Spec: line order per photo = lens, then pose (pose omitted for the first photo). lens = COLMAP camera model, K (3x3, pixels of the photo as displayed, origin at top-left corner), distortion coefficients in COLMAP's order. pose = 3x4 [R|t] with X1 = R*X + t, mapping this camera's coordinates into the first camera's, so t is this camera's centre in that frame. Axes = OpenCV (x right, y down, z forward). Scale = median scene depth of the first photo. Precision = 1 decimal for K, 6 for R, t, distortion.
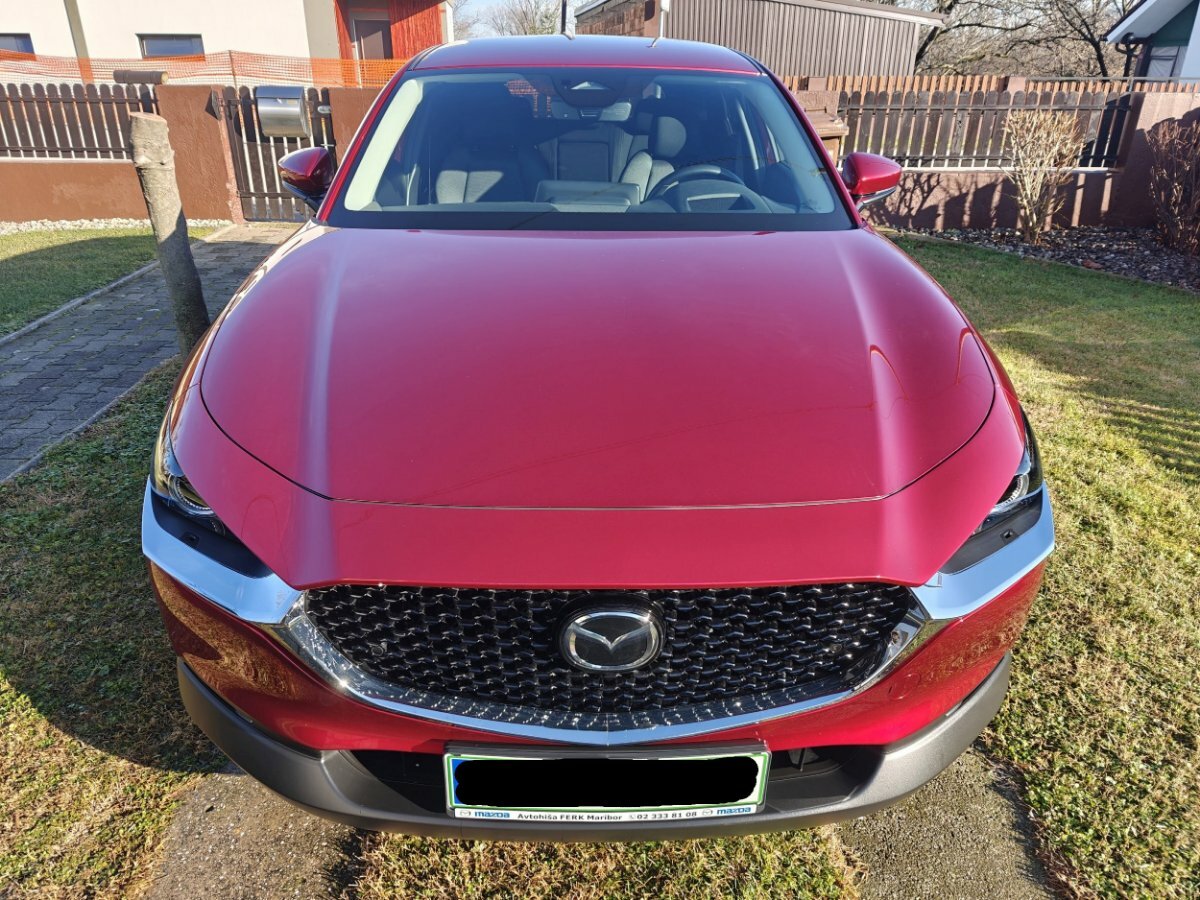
lens RADIAL K [[821.5, 0, 600.0], [0, 821.5, 450.0], [0, 0, 1]] dist [0.015768, -0.027487]
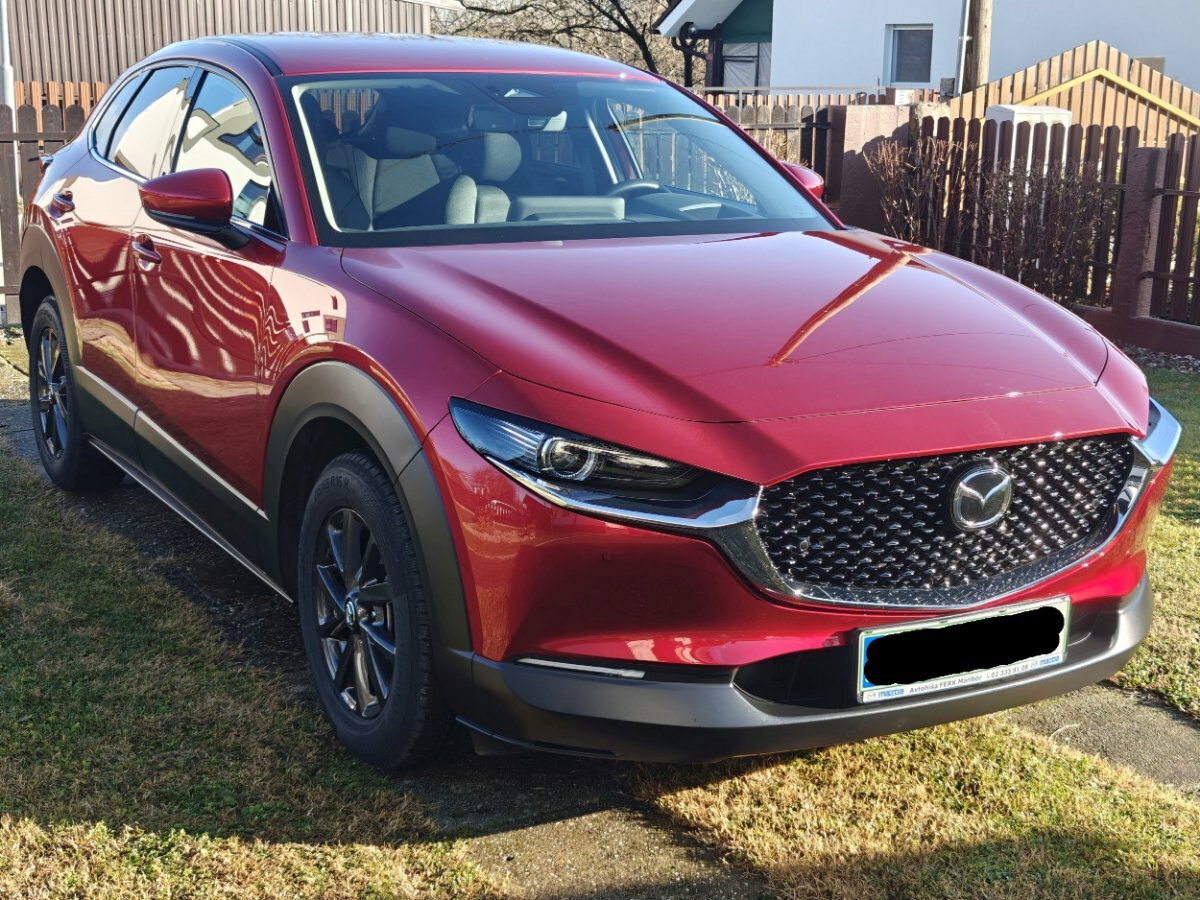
lens RADIAL K [[1659.8, 0, 600.0], [0, 1659.8, 450.0], [0, 0, 1]] dist [0.090257, -0.316092]
pose [[0.879697, -0.096383, 0.465664, -1.114081], [0.191573, 0.968095, -0.161528, 0.304644], [-0.435239, 0.231304, 0.870095, -0.655760]]
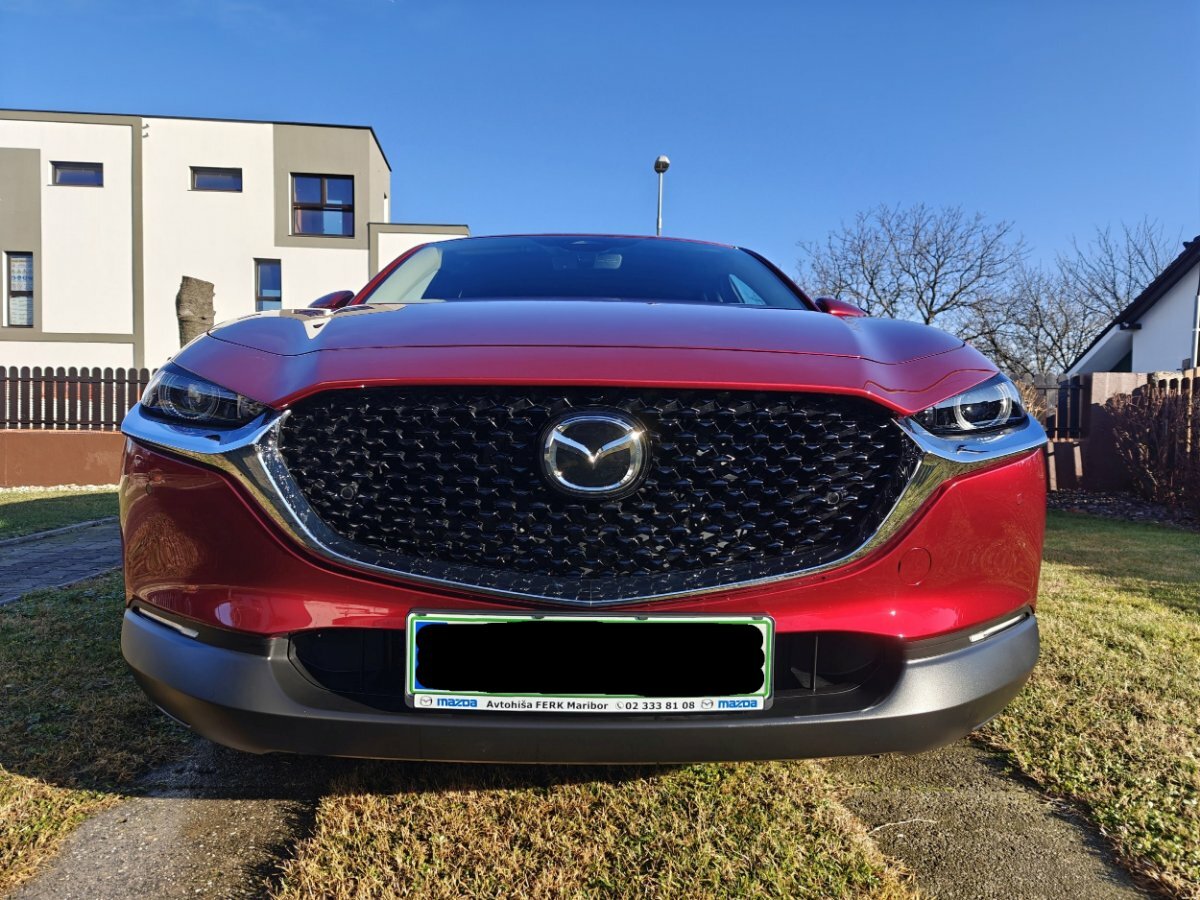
lens RADIAL K [[820.4, 0, 600.0], [0, 820.4, 450.0], [0, 0, 1]] dist [0.020992, -0.034603]
pose [[0.999993, -0.000469, -0.003628, 0.016257], [-0.001006, 0.918243, -0.396016, 0.398798], [0.003517, 0.396017, 0.918236, 0.077058]]
